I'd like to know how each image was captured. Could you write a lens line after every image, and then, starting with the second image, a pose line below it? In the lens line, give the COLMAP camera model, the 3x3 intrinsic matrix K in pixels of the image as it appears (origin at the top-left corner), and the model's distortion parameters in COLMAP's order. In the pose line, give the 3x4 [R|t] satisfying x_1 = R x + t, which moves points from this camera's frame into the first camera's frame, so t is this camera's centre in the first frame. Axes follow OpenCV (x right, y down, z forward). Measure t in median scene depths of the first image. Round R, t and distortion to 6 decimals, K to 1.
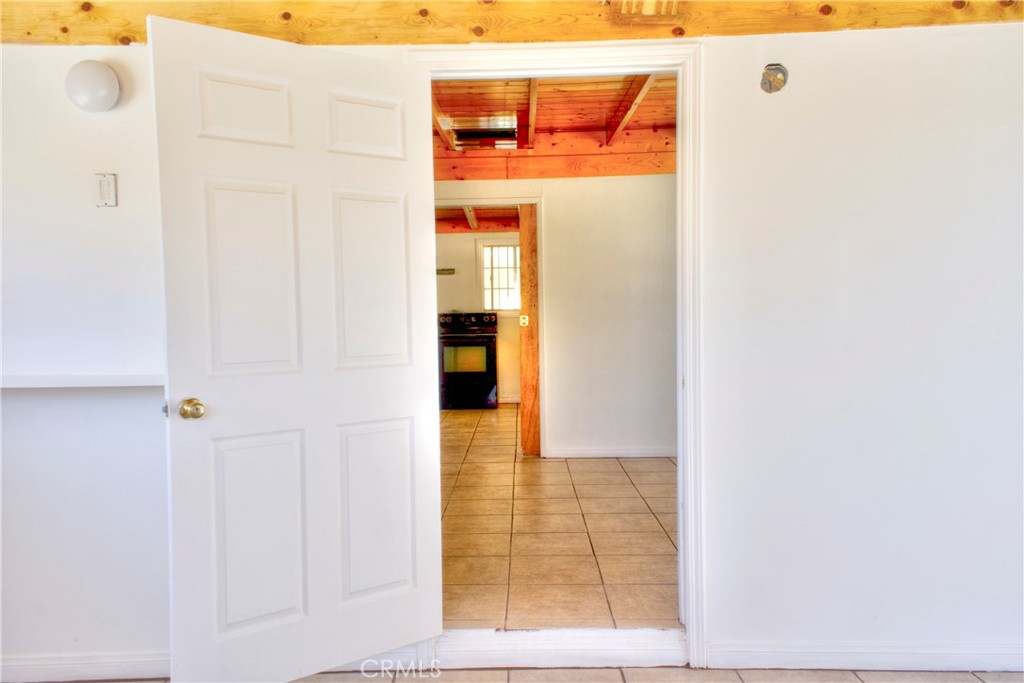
lens RADIAL K [[824.1, 0, 511.6], [0, 824.1, 340.6], [0, 0, 1]] dist [0.141957, -0.099799]
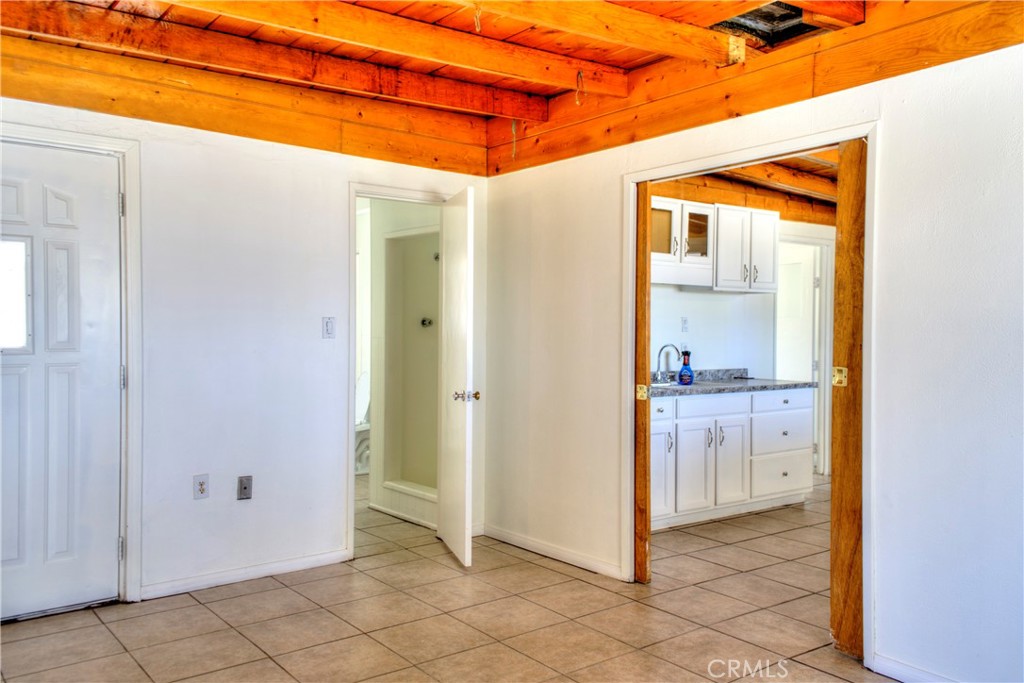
lens RADIAL K [[824.1, 0, 508.8], [0, 824.1, 342.0], [0, 0, 1]] dist [0.141957, -0.099799]
pose [[0.619986, 0.033207, -0.783910, 0.288212], [-0.044223, 0.998995, 0.007343, -0.039843], [0.783366, 0.030115, 0.620831, 0.529730]]
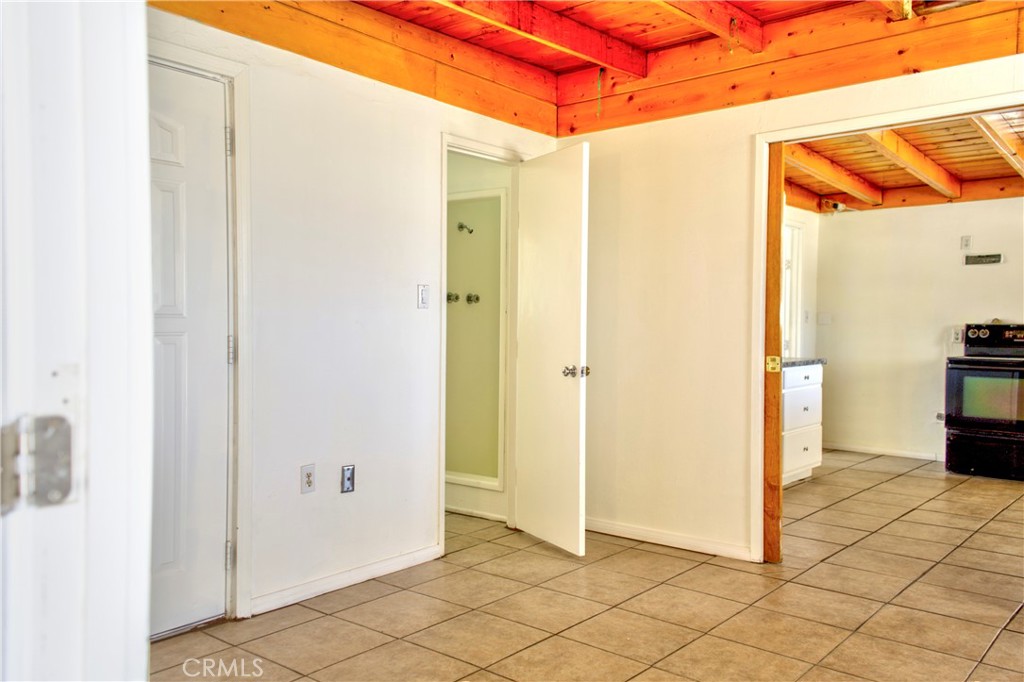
lens RADIAL K [[824.1, 0, 511.7], [0, 824.1, 341.5], [0, 0, 1]] dist [0.141957, -0.099799]
pose [[0.775947, 0.035804, -0.629781, 0.089495], [-0.041453, 0.999124, 0.005728, -0.013082], [0.629434, 0.021662, 0.776752, 0.408976]]
